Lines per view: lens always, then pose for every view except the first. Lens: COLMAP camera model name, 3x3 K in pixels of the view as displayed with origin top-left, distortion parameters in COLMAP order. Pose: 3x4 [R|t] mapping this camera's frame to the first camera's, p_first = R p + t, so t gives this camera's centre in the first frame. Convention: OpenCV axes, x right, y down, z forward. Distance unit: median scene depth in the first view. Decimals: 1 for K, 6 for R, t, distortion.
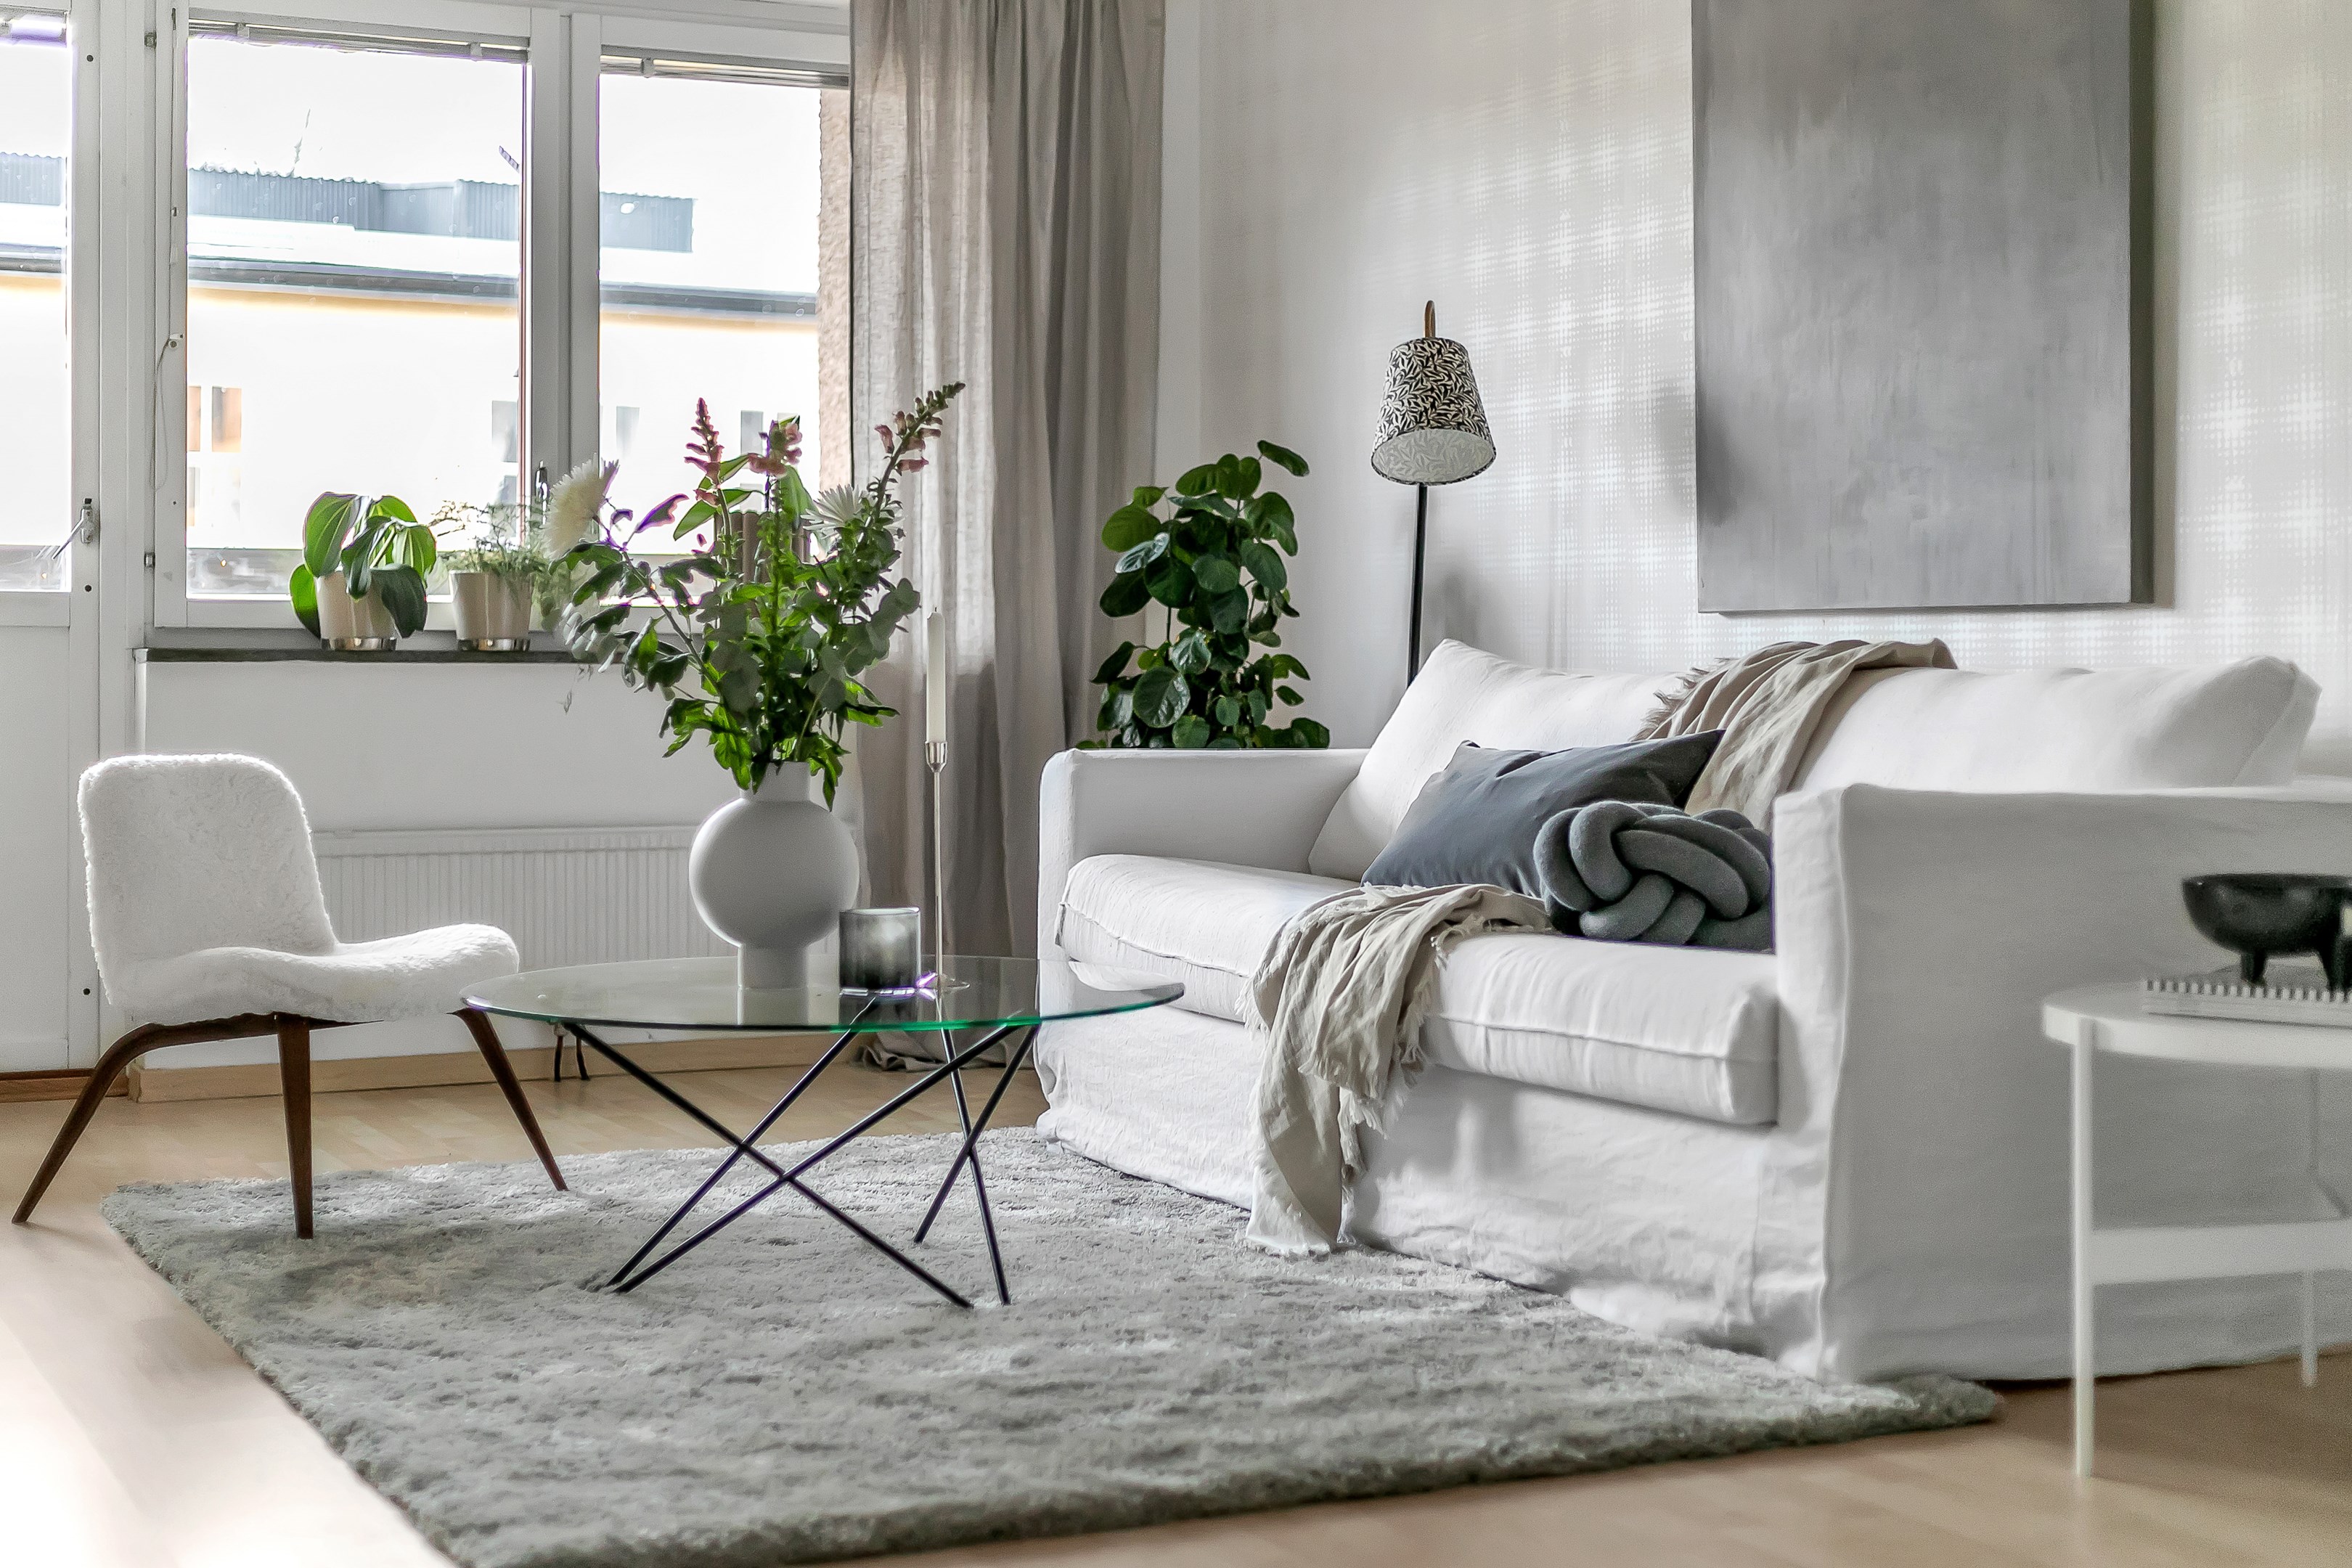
lens RADIAL K [[3395.7, 0, 1170.4], [0, 3395.7, 694.8], [0, 0, 1]] dist [0.010933, -0.007138]
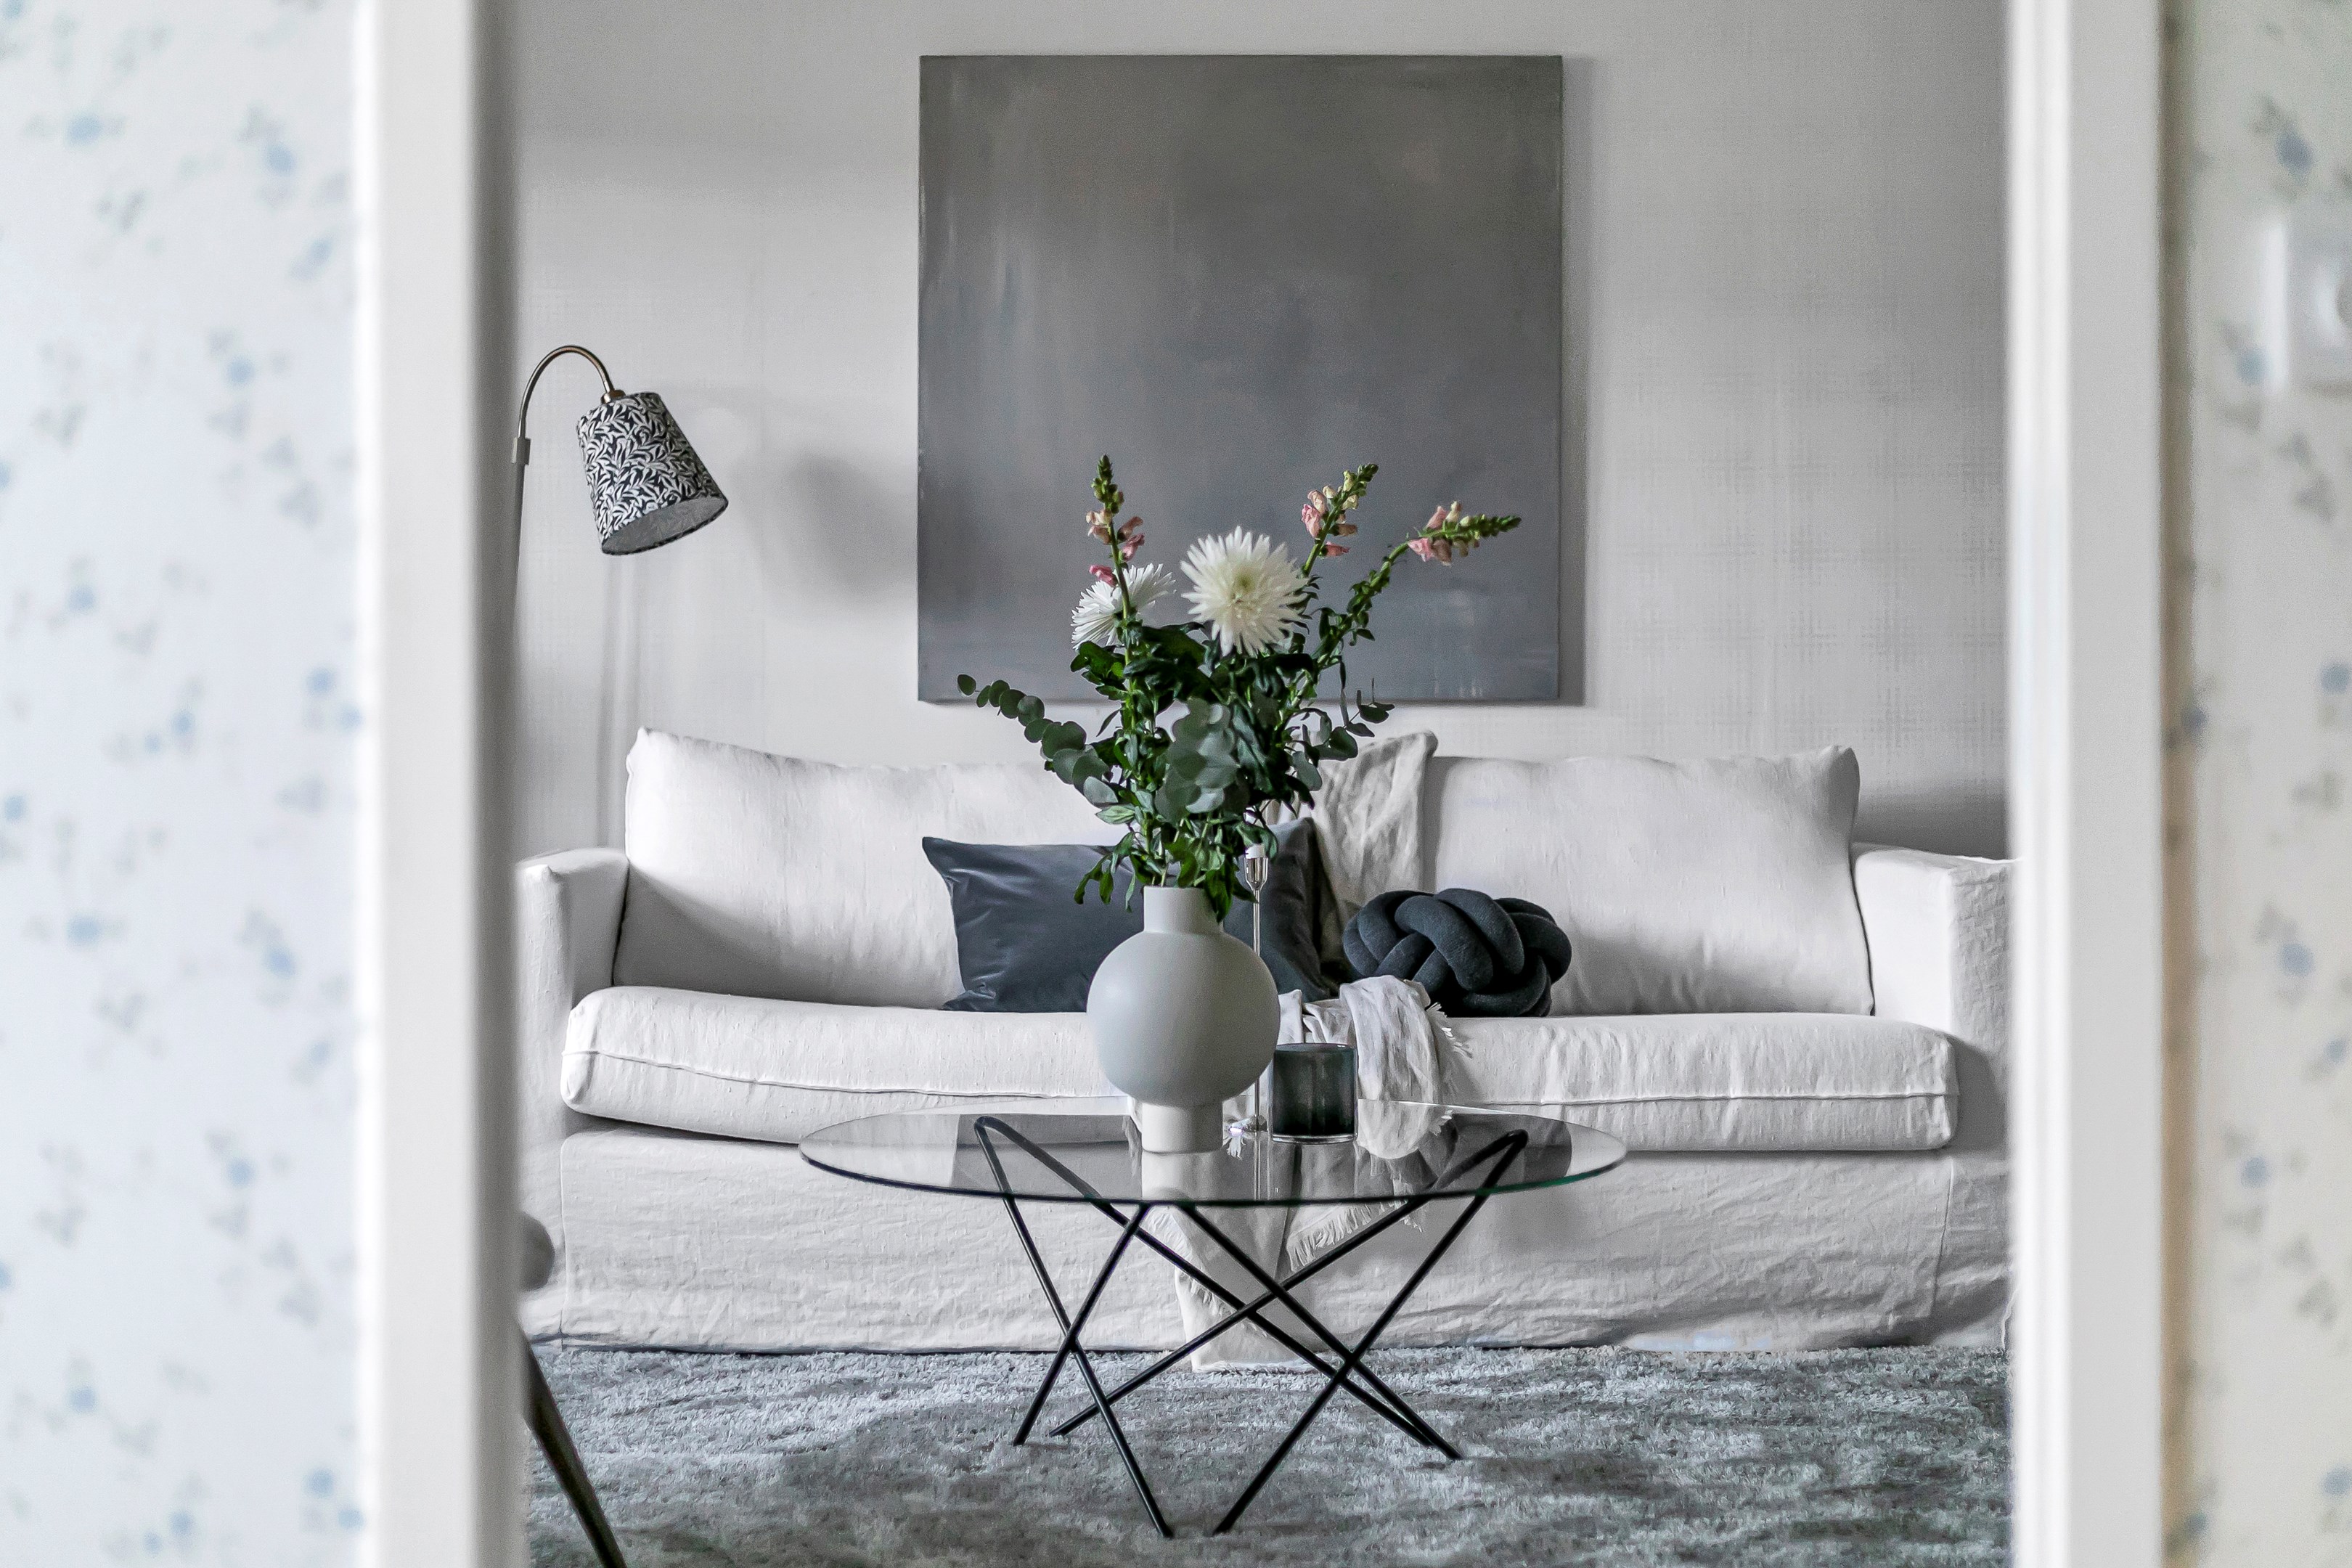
lens RADIAL K [[3366.8, 0, 1176.9], [0, 3366.8, 780.8], [0, 0, 1]] dist [0.005565, -0.001901]
pose [[0.429715, -0.013856, 0.902858, -0.824902], [0.006257, 0.999904, 0.012368, -0.014634], [-0.902943, 0.000334, 0.429760, 0.606762]]
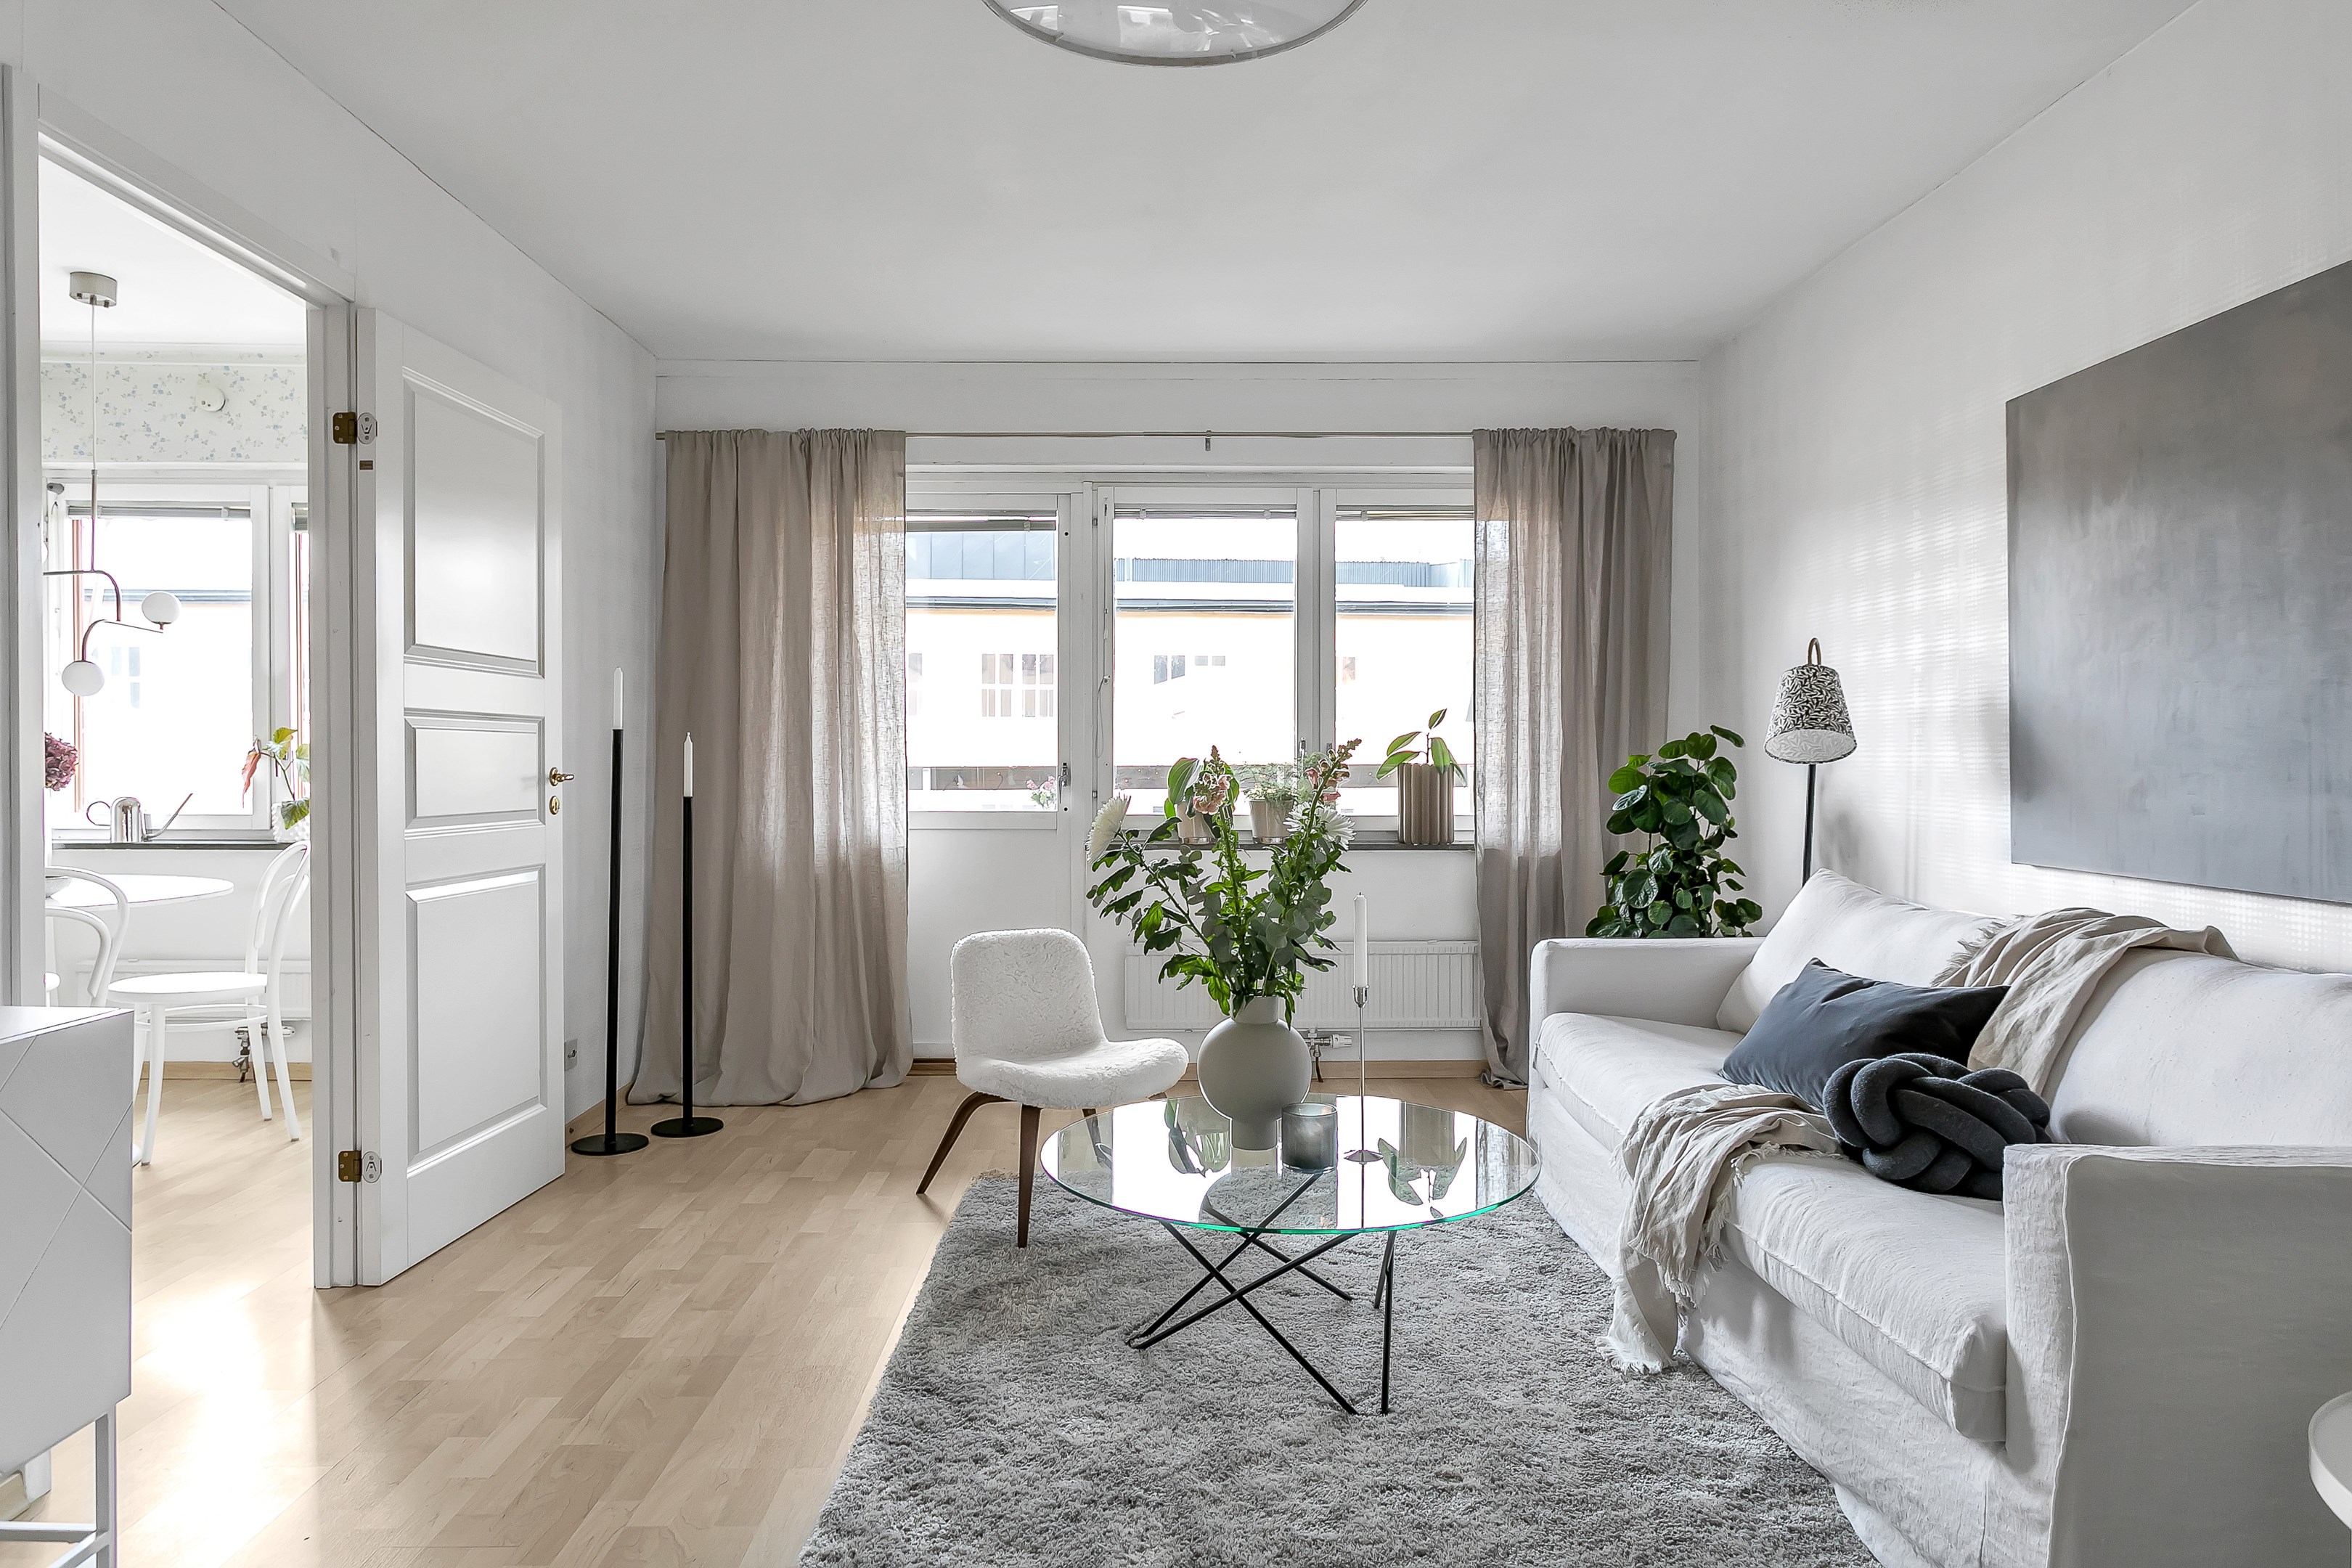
lens RADIAL K [[1434.3, 0, 1177.0], [0, 1434.3, 779.4], [0, 0, 1]] dist [-0.004837, 0.004222]
pose [[0.910131, 0.002732, -0.414313, 0.104726], [-0.000898, 0.999989, 0.004621, -0.071811], [0.414321, -0.003834, 0.910123, 0.394865]]
